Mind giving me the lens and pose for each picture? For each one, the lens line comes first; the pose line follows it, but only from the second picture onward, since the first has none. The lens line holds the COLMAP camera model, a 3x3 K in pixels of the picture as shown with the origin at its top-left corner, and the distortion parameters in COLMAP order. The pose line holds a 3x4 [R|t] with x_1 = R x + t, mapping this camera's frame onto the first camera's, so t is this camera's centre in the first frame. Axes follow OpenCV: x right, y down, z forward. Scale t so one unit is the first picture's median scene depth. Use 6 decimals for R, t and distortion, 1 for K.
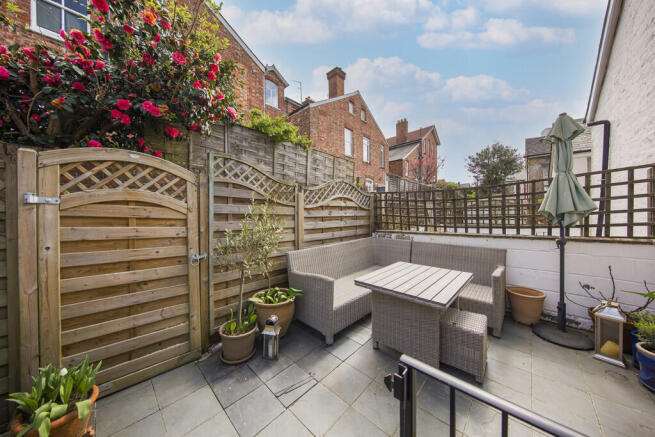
lens RADIAL K [[215.1, 0, 330.0], [0, 215.1, 221.5], [0, 0, 1]] dist [-0.000080, -0.002920]
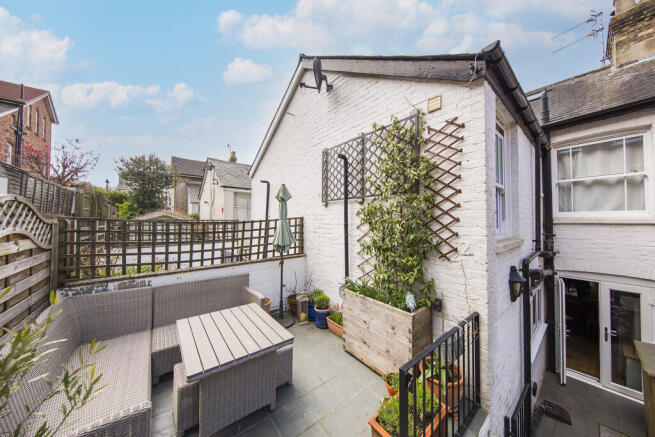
lens RADIAL K [[215.1, 0, 335.5], [0, 215.1, 218.3], [0, 0, 1]] dist [-0.000080, -0.002920]
pose [[0.103196, 0.022352, 0.994410, -0.340128], [0.014389, 0.999609, -0.023963, -0.135132], [-0.994557, 0.016781, 0.102834, 0.290605]]
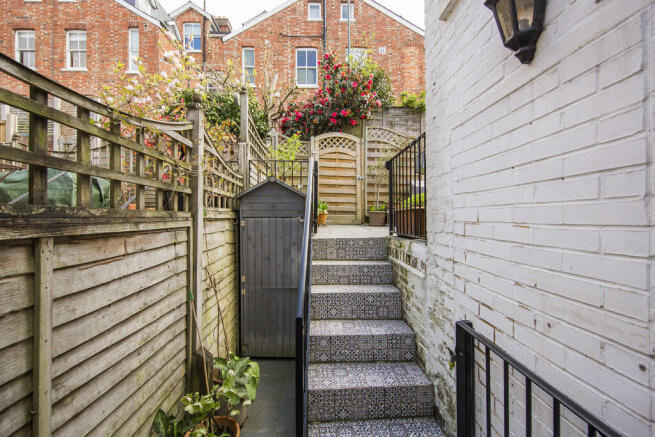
lens RADIAL K [[267.5, 0, 325.8], [0, 267.5, 217.7], [0, 0, 1]] dist [0.002062, 0.000057]
pose [[0.704970, 0.000820, -0.709236, 0.589709], [-0.007665, 0.999950, -0.006463, 0.338539], [0.709195, 0.009993, 0.704941, -0.632888]]
